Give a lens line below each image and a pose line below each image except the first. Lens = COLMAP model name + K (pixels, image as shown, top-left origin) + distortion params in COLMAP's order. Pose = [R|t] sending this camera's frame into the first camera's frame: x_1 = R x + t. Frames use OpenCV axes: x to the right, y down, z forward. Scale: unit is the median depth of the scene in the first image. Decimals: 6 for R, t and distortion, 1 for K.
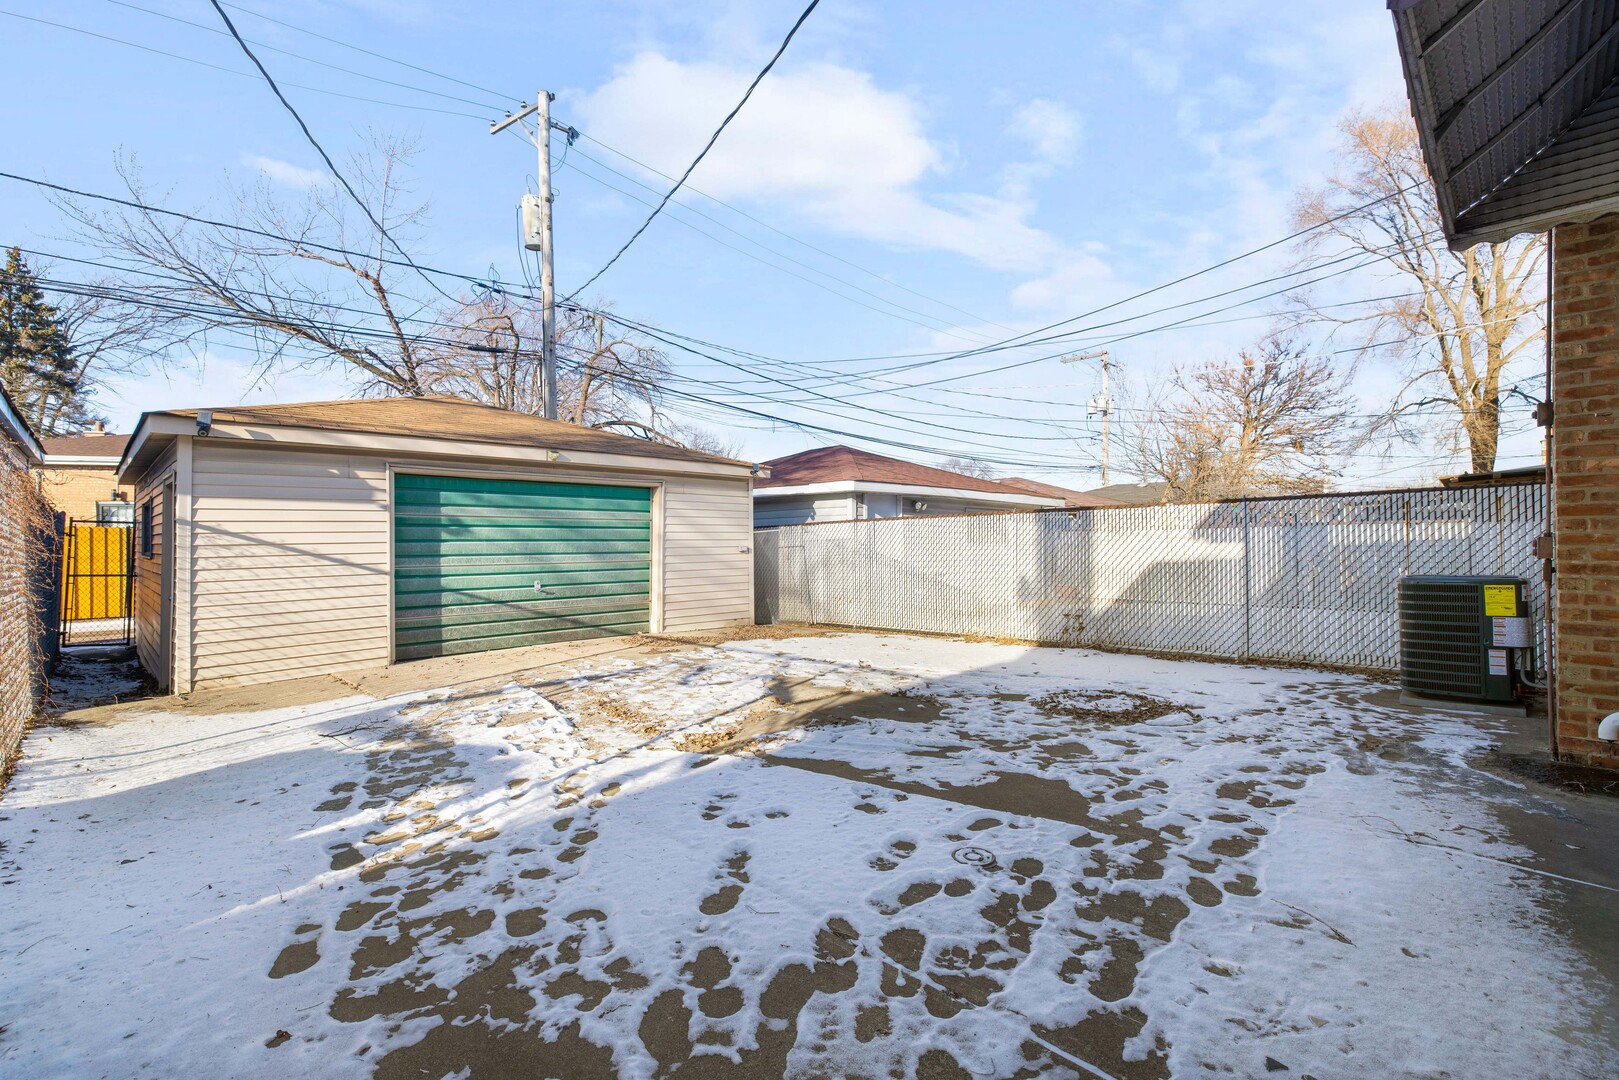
lens RADIAL K [[708.9, 0, 823.0], [0, 708.9, 533.8], [0, 0, 1]] dist [-0.001322, 0.001705]
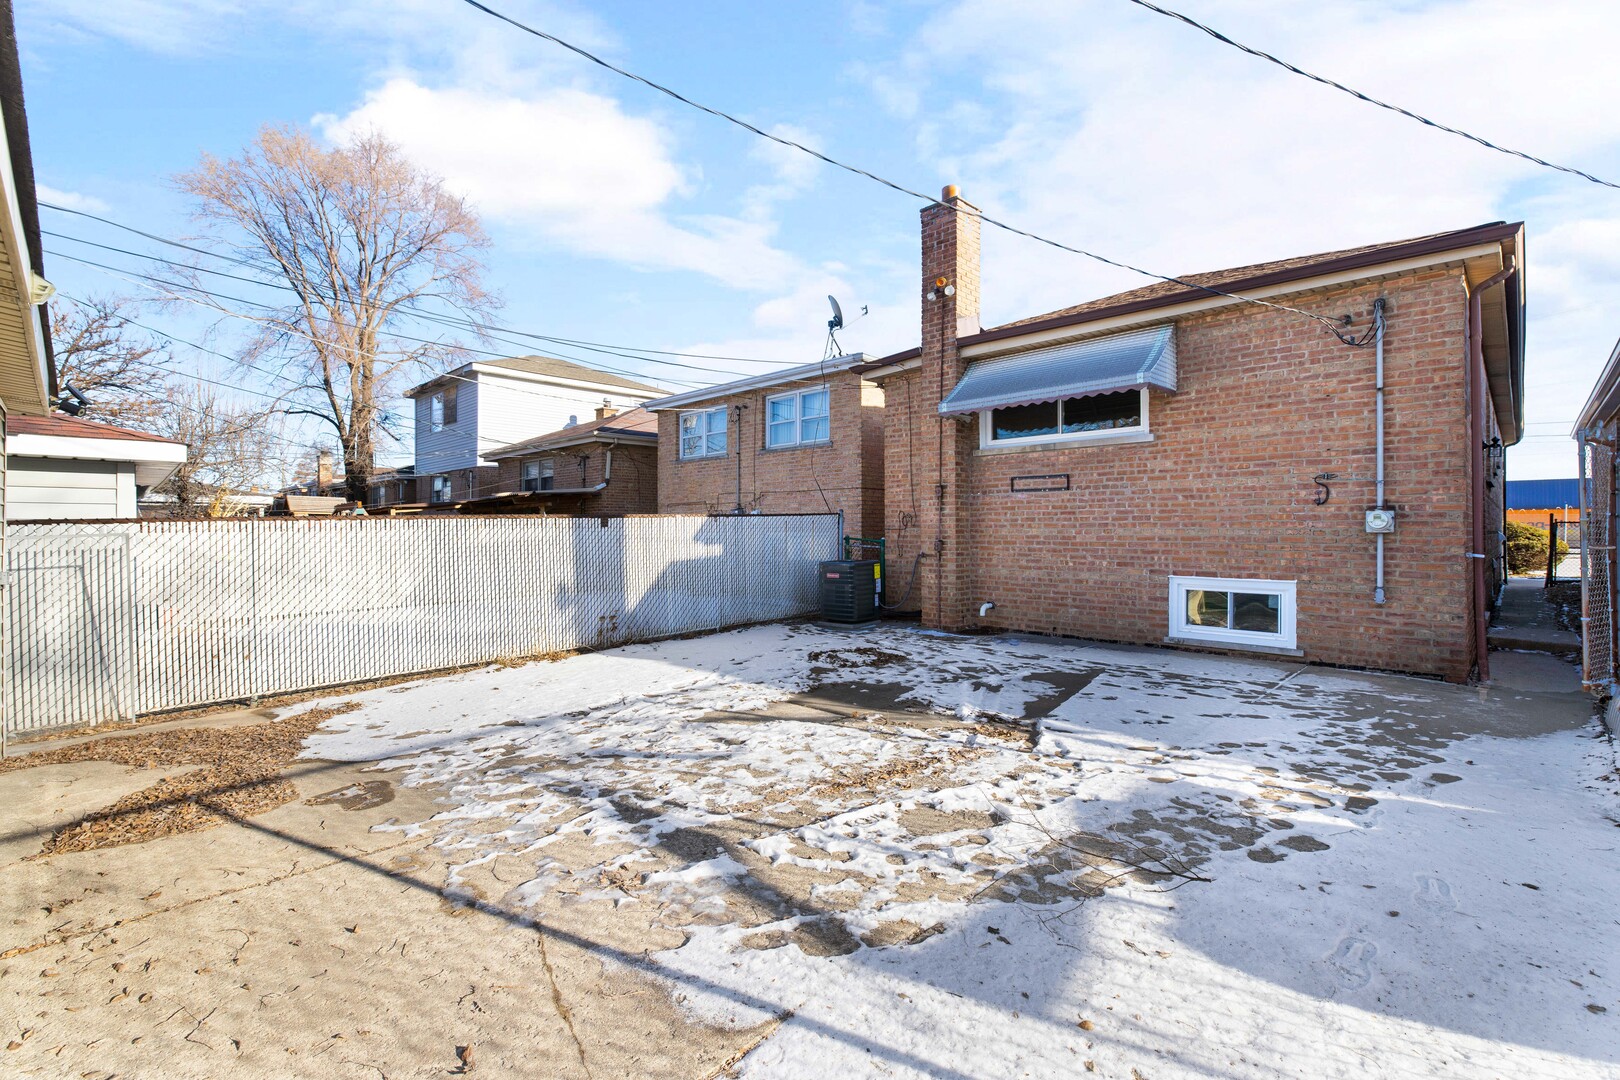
lens RADIAL K [[709.4, 0, 814.2], [0, 709.4, 546.1], [0, 0, 1]] dist [-0.001322, 0.001705]
pose [[0.008485, -0.015453, 0.999845, -1.835378], [-0.005032, 0.999867, 0.015496, -0.015958], [-0.999951, -0.005163, 0.008406, 1.860093]]
